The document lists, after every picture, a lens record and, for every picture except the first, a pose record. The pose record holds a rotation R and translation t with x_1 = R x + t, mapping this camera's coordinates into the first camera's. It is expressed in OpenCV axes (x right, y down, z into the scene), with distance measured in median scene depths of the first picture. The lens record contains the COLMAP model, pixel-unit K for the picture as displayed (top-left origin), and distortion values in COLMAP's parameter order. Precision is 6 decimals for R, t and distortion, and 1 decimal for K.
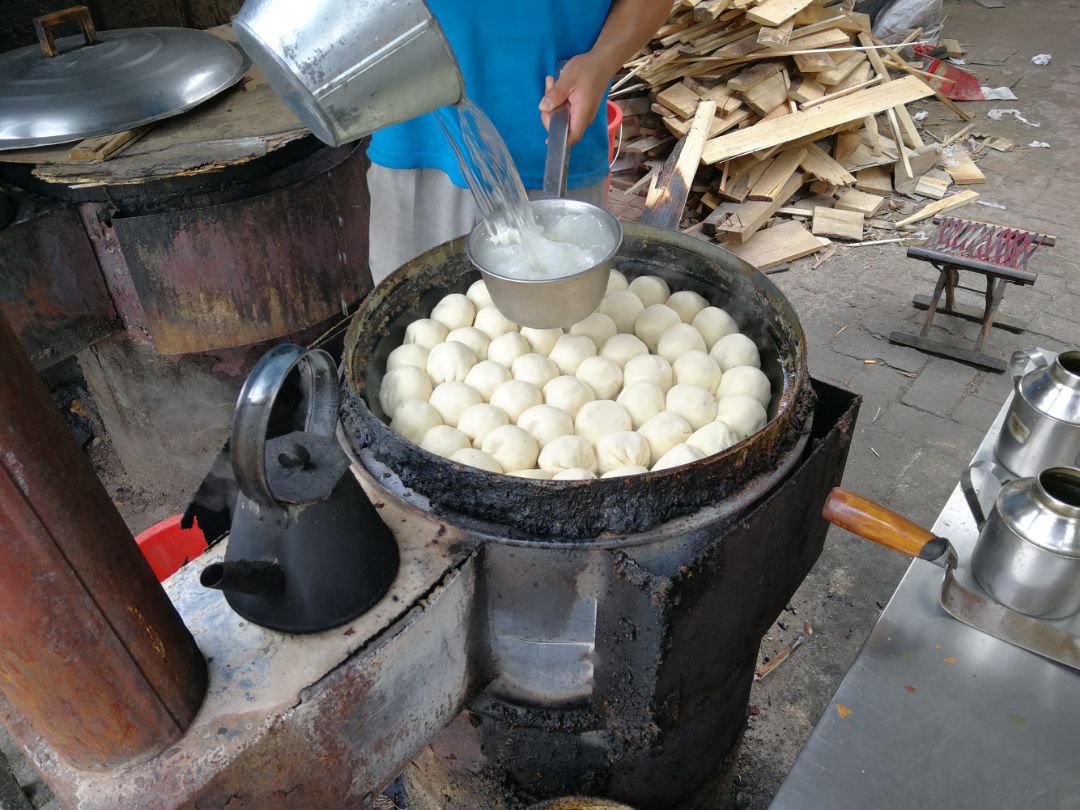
lens RADIAL K [[877.8, 0, 526.0], [0, 877.8, 419.2], [0, 0, 1]] dist [0.021686, -0.025945]
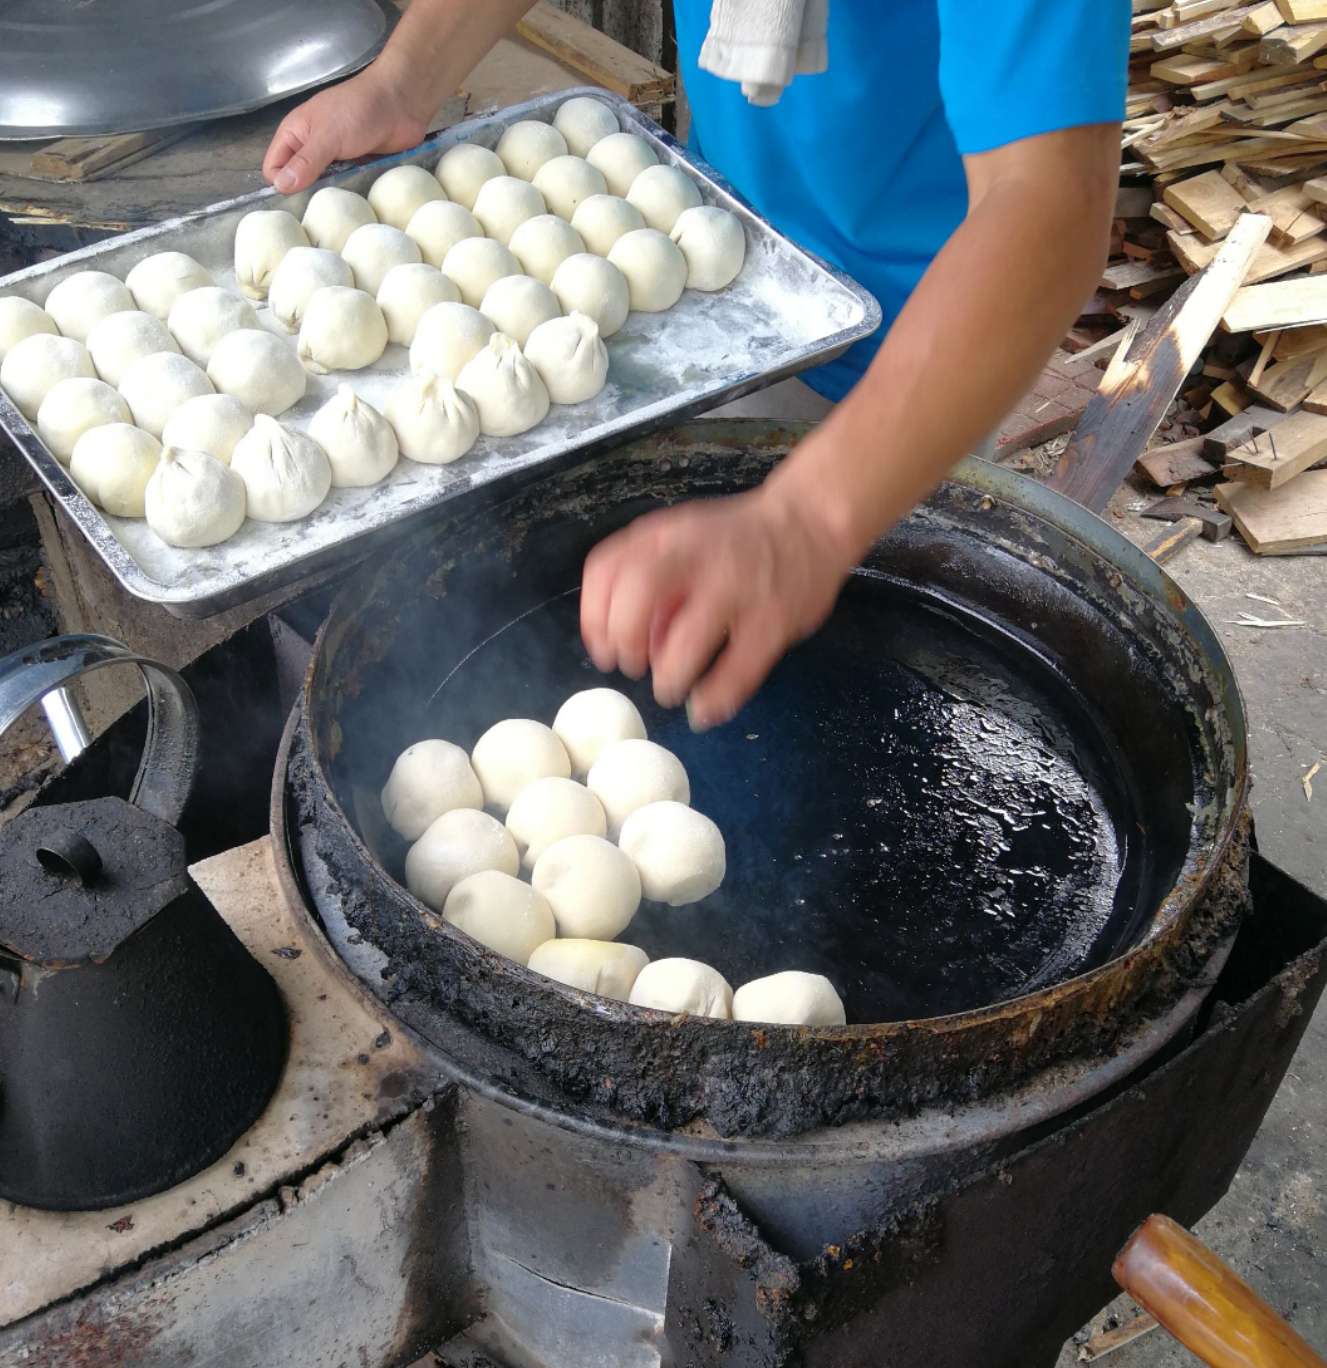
lens RADIAL K [[1482.4, 0, 658.6], [0, 1482.4, 686.5], [0, 0, 1]] dist [0.004702, 0.000000]
pose [[0.970450, 0.189777, -0.149038, 0.122401], [-0.188124, 0.981821, 0.025238, -0.101956], [0.151118, 0.003546, 0.988509, 0.173091]]
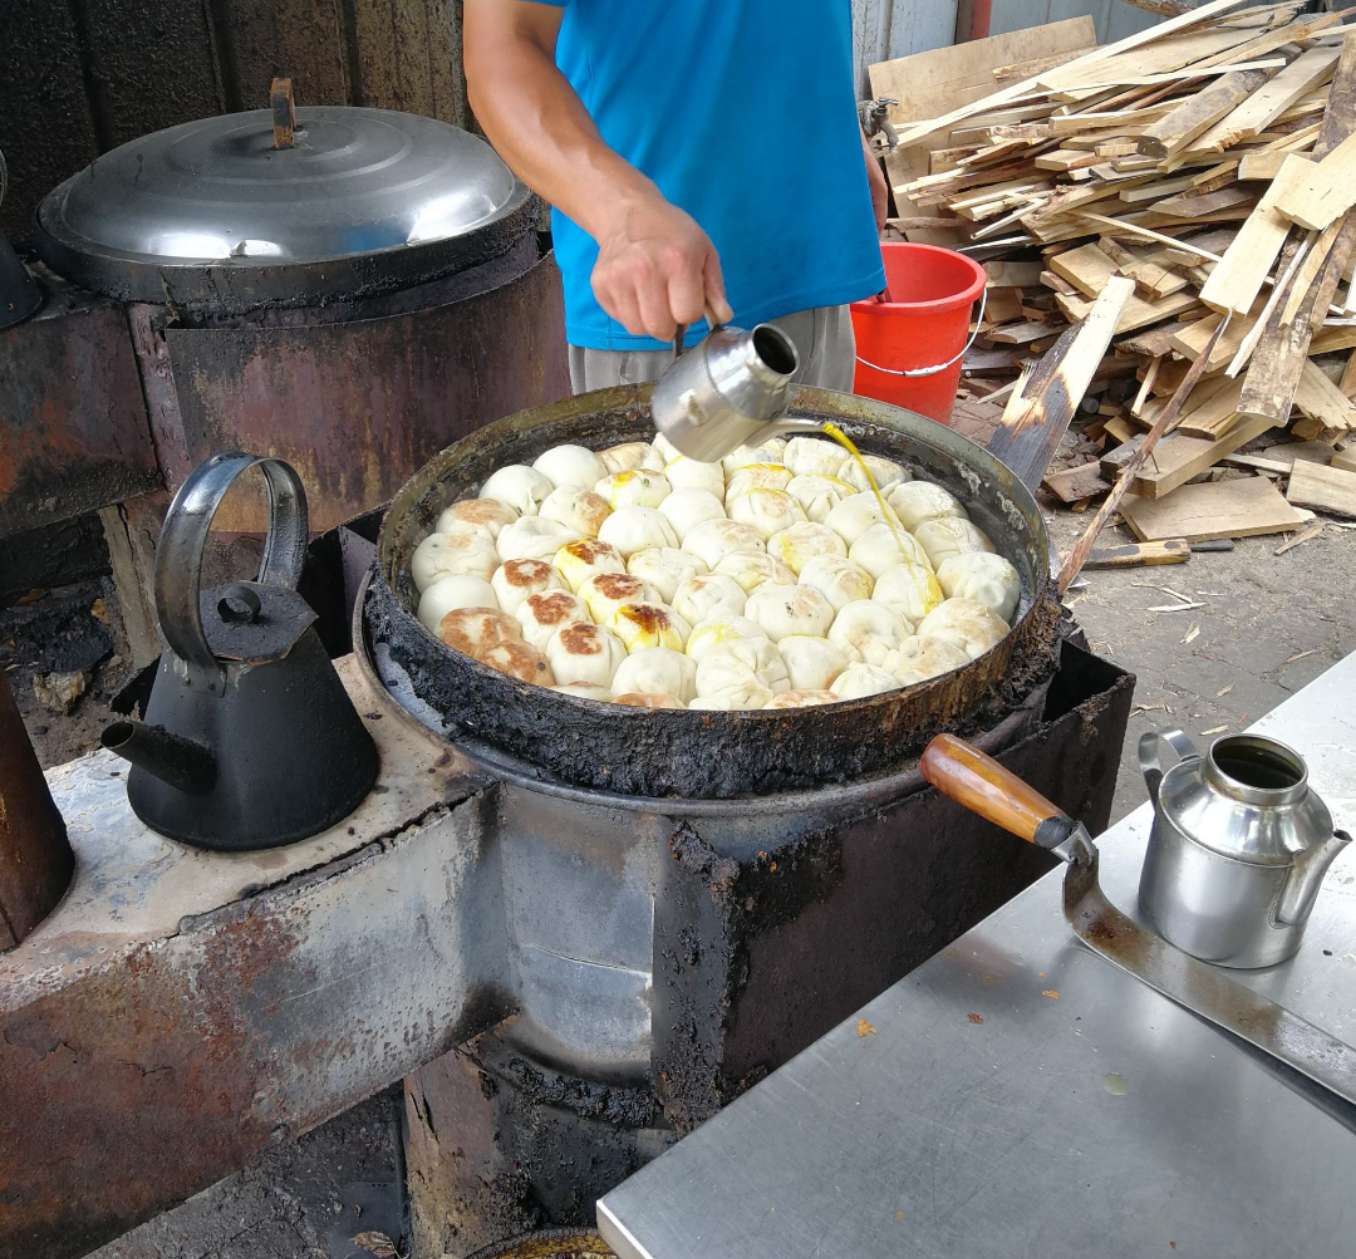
lens RADIAL K [[1466.2, 0, 665.1], [0, 1466.2, 571.0], [0, 0, 1]] dist [0.017918, 0.000000]
pose [[0.979501, 0.126544, -0.156730, 0.208978], [-0.147446, 0.980515, -0.129811, 0.092869], [0.137250, 0.150259, 0.979073, -0.126287]]
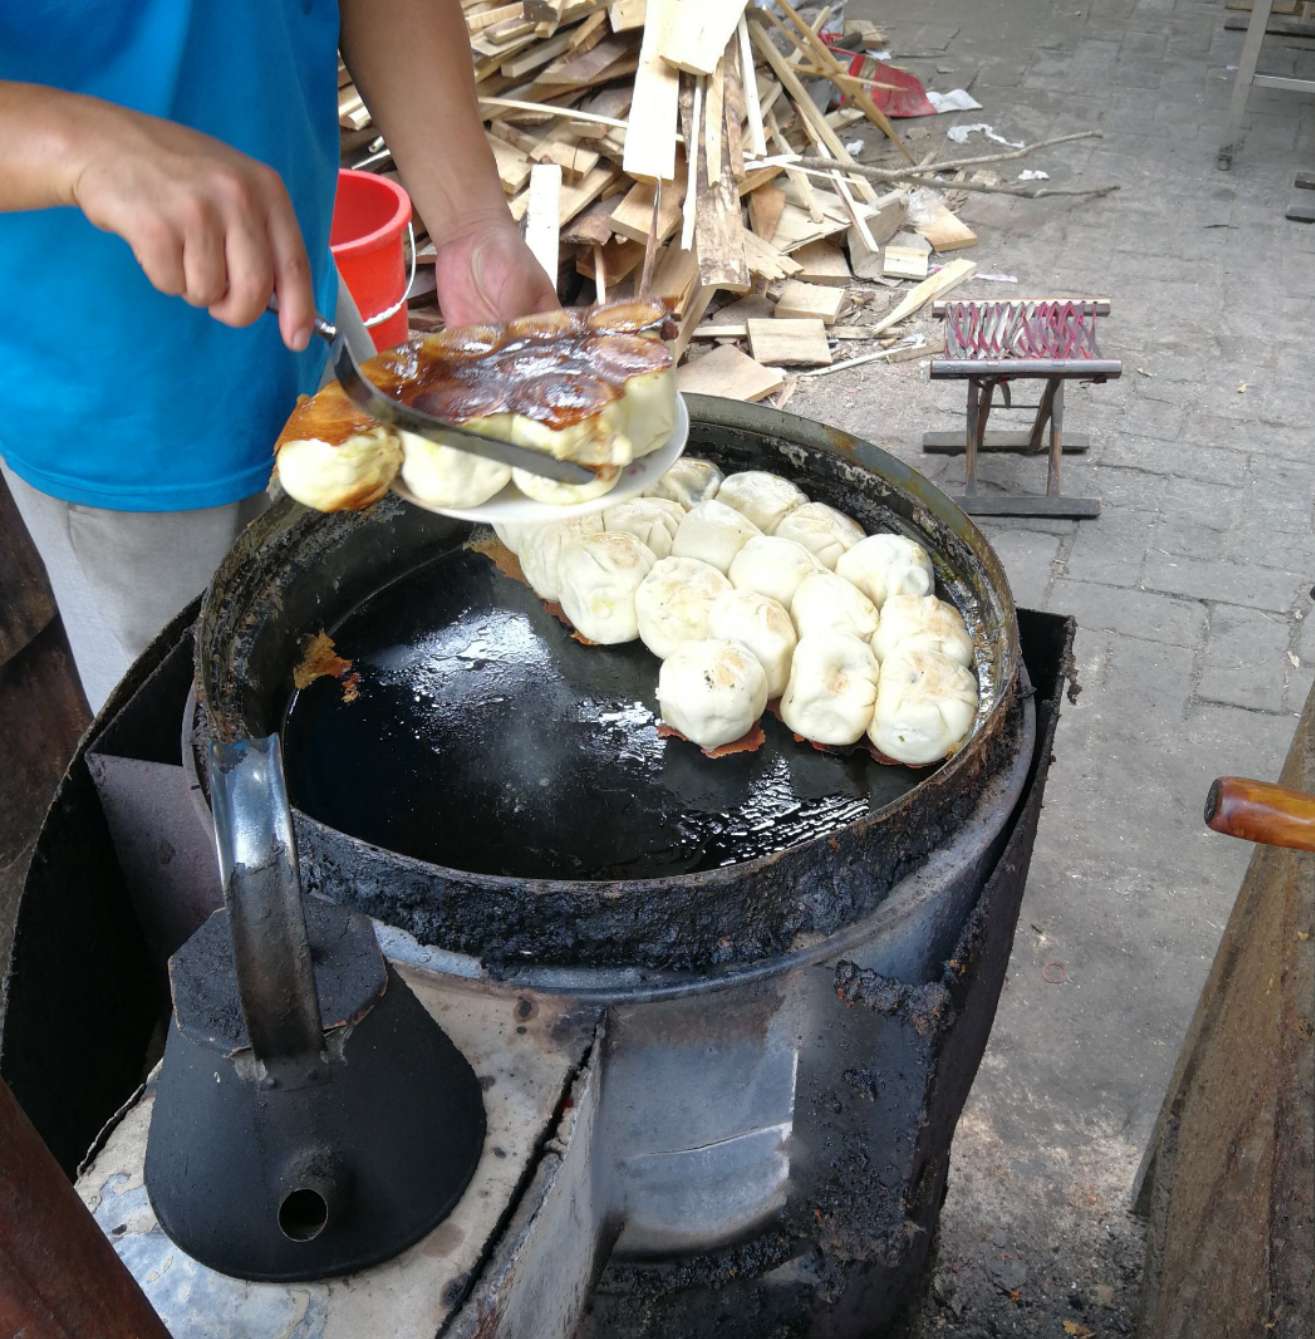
lens RADIAL K [[1467.2, 0, 685.2], [0, 1467.2, 789.2], [0, 0, 1]] dist [0.018418, 0.000000]
pose [[0.935086, -0.220903, 0.277158, -0.196587], [0.204953, 0.975018, 0.085641, -0.054918], [-0.289153, -0.023277, 0.957000, 0.086879]]
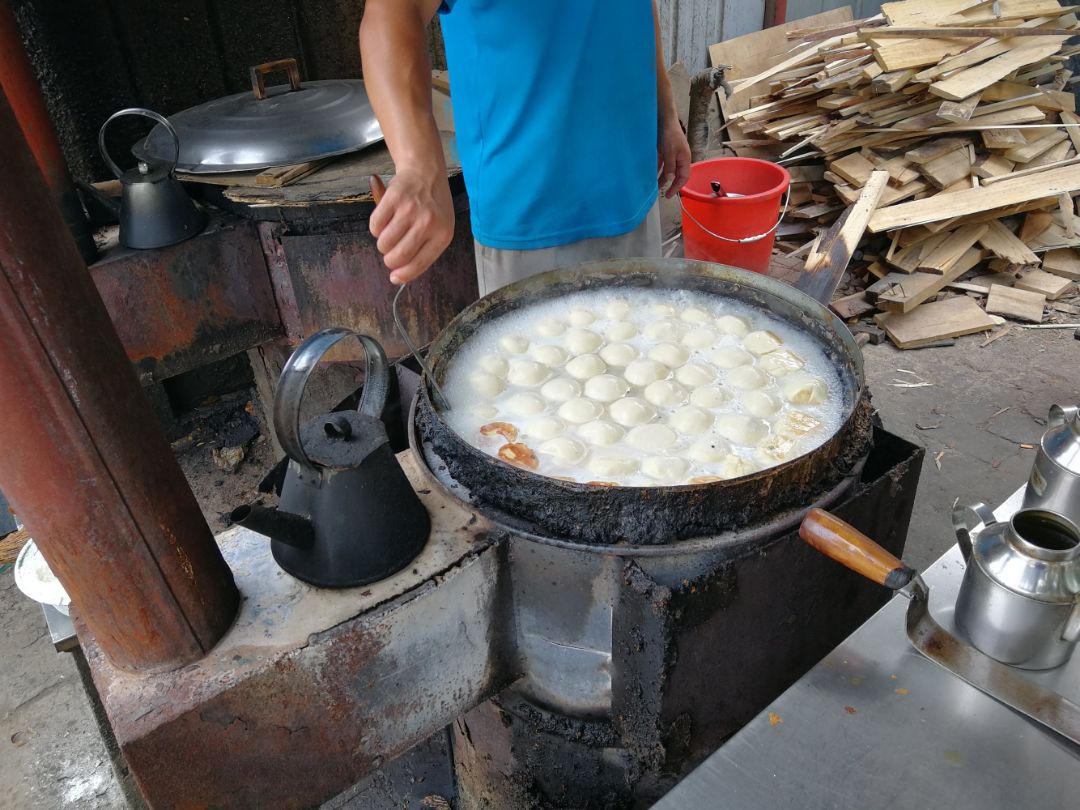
lens RADIAL K [[877.8, 0, 542.3], [0, 877.8, 400.2], [0, 0, 1]] dist [0.021686, -0.025945]
pose [[0.974924, 0.101023, -0.198287, 0.161616], [-0.118482, 0.989870, -0.078226, 0.048669], [0.188376, 0.099758, 0.977017, -0.045509]]
